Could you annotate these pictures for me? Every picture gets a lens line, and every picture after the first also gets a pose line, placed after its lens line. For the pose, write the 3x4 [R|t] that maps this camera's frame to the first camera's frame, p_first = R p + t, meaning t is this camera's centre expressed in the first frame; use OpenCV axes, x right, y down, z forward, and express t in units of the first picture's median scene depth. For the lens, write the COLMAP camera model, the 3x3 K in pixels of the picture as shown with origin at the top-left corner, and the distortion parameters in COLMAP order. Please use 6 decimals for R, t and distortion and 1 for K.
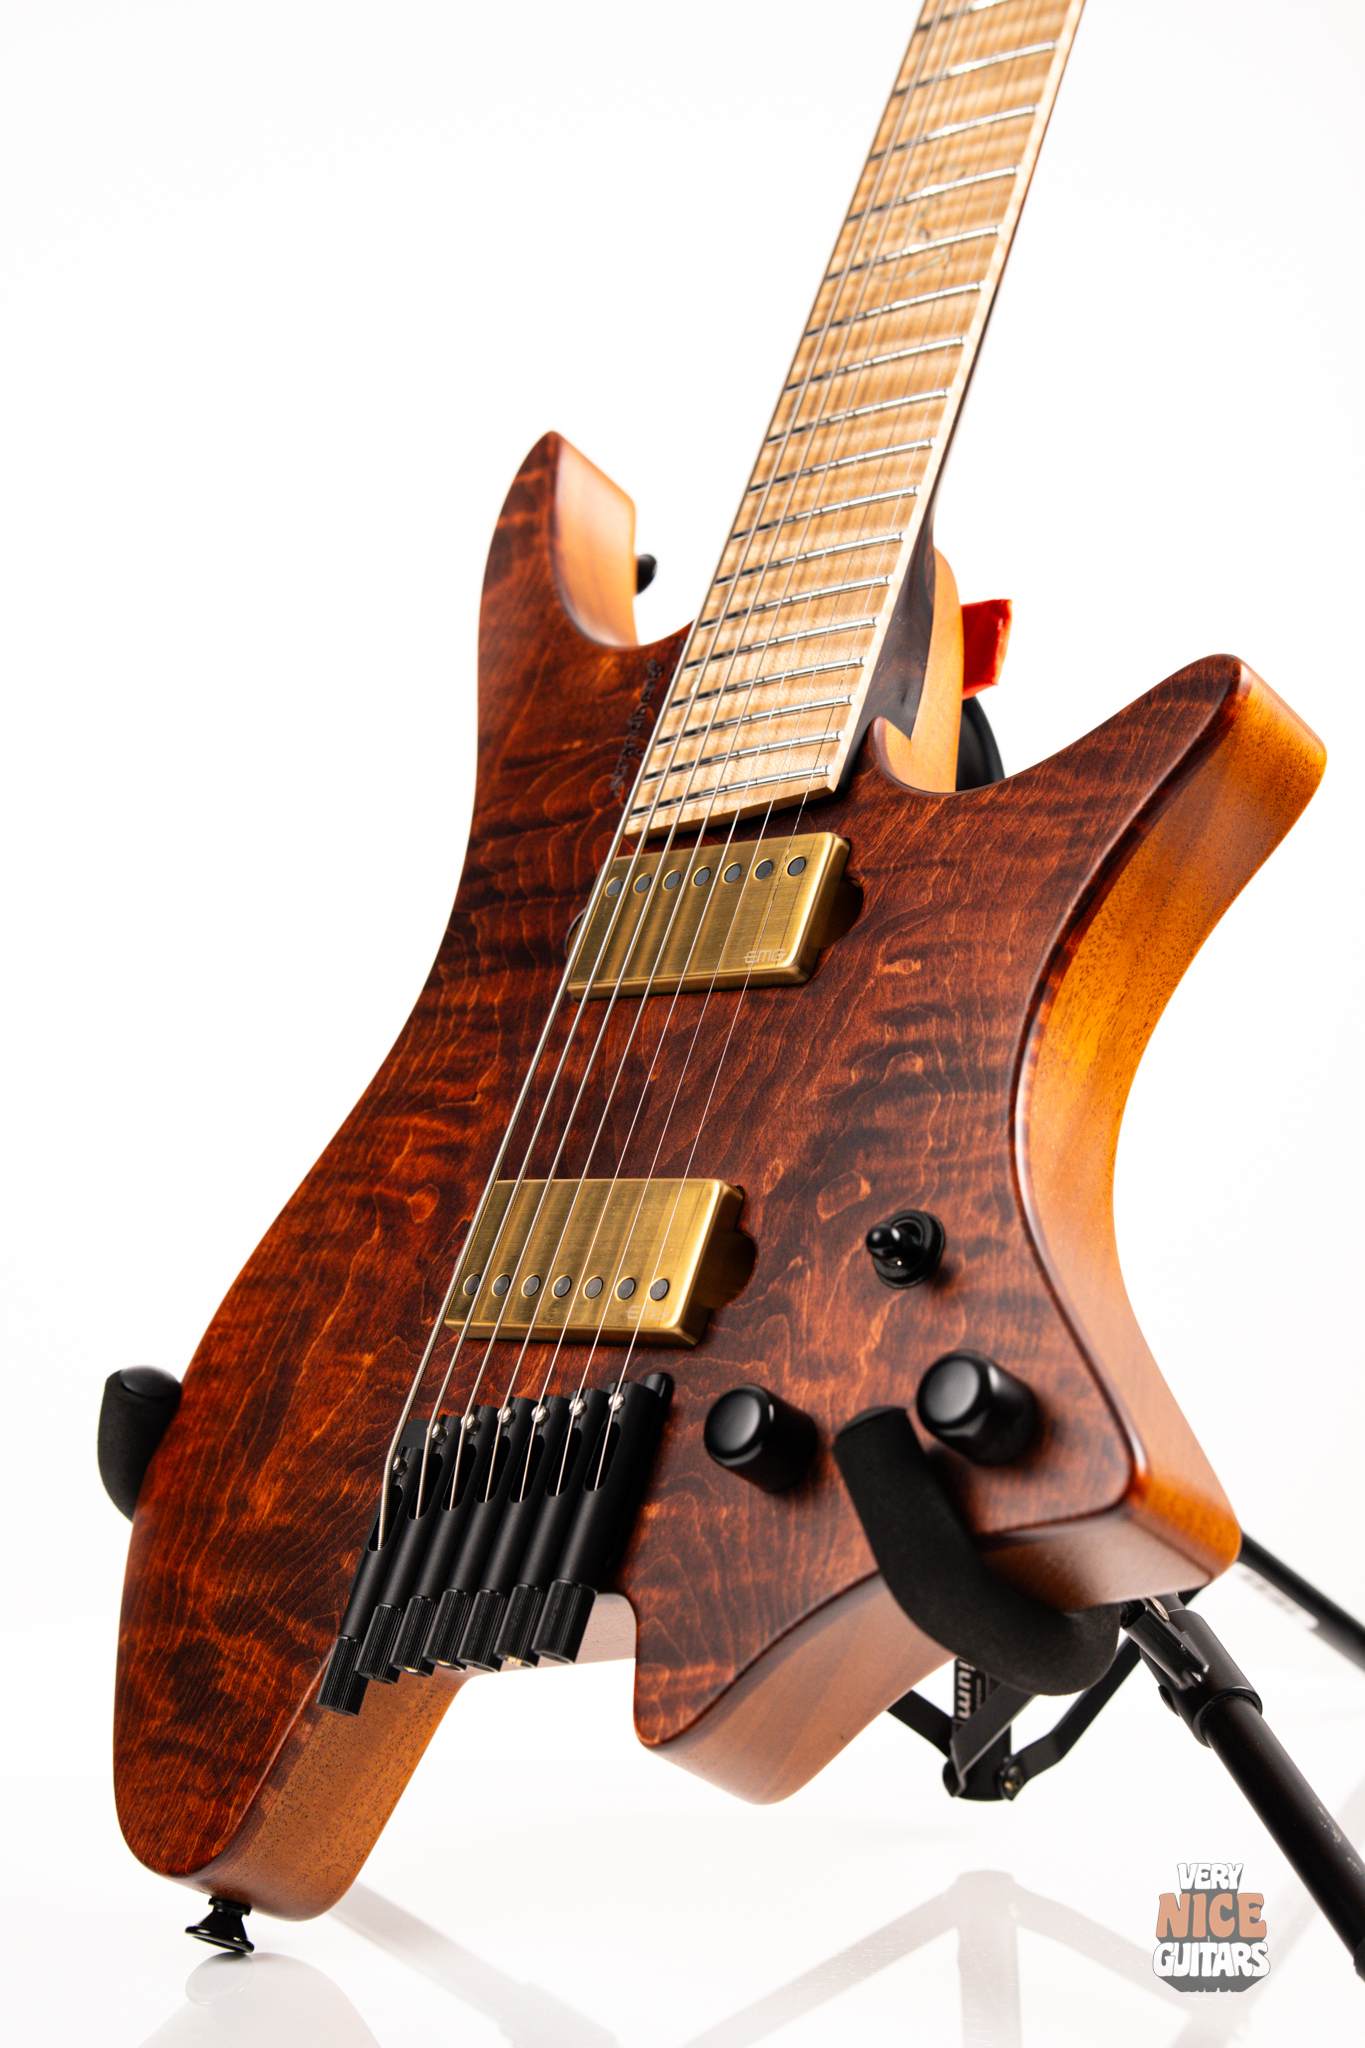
lens RADIAL K [[2931.7, 0, 661.2], [0, 2931.7, 1025.5], [0, 0, 1]] dist [0.038395, 0.000000]
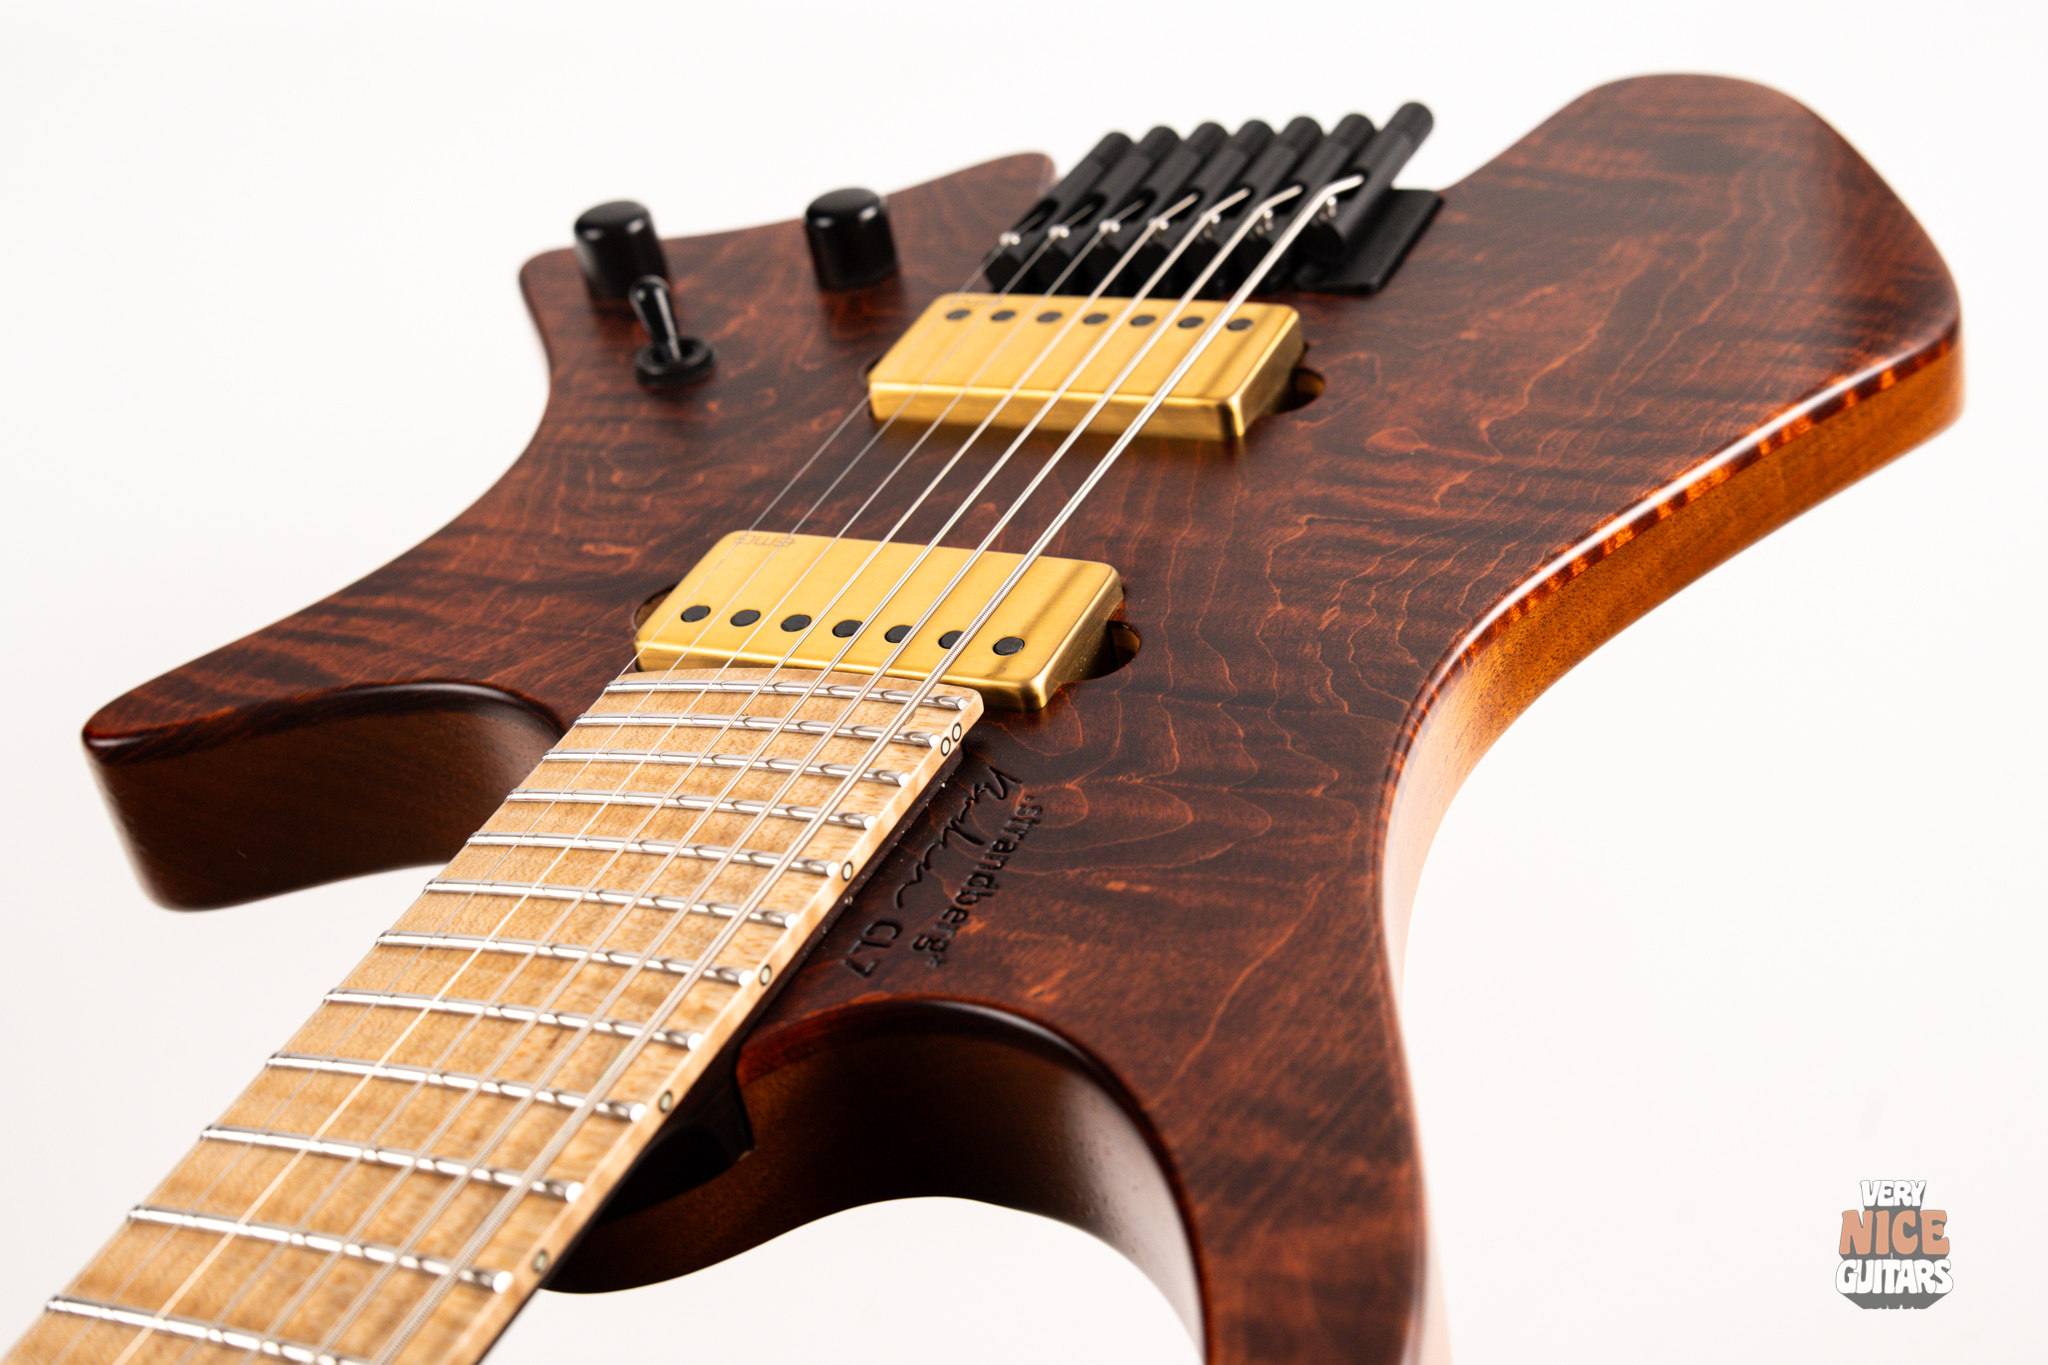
lens RADIAL K [[2931.7, 0, 1041.3], [0, 2931.7, 680.0], [0, 0, 1]] dist [0.038395, 0.000000]
pose [[-0.653413, 0.617878, 0.437354, -0.321295], [0.479077, -0.109806, 0.870878, -0.653270], [0.586121, 0.778569, -0.224262, 1.220537]]
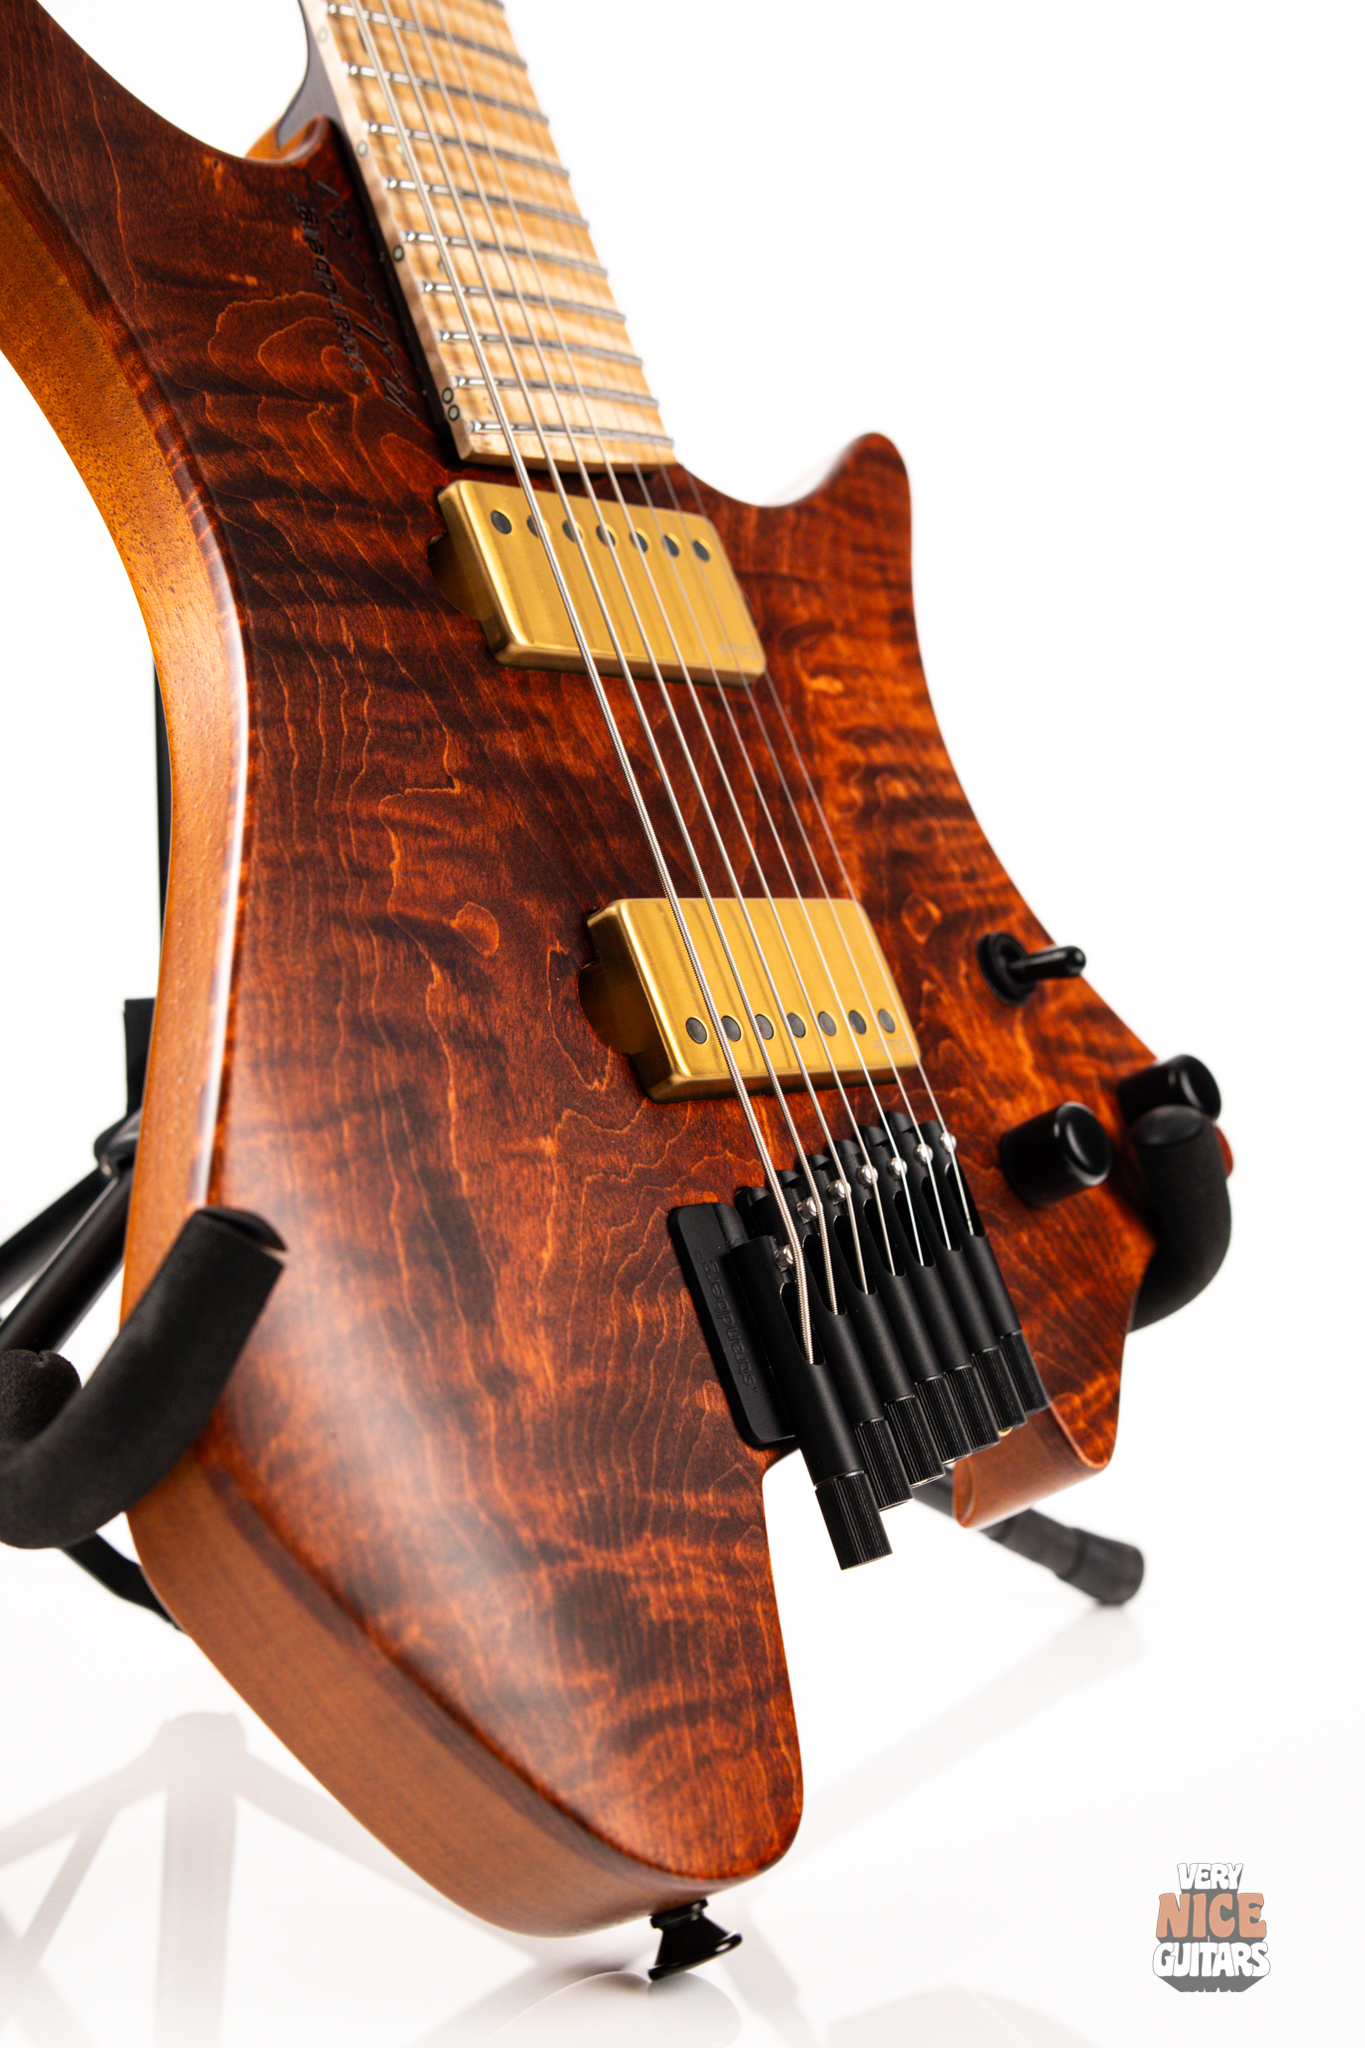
lens RADIAL K [[2931.7, 0, 689.6], [0, 2931.7, 1058.4], [0, 0, 1]] dist [0.038395, 0.000000]
pose [[-0.078653, -0.042775, 0.995984, -0.844246], [-0.053502, 0.997820, 0.038628, 0.065237], [-0.995465, -0.050249, -0.080770, 1.059774]]
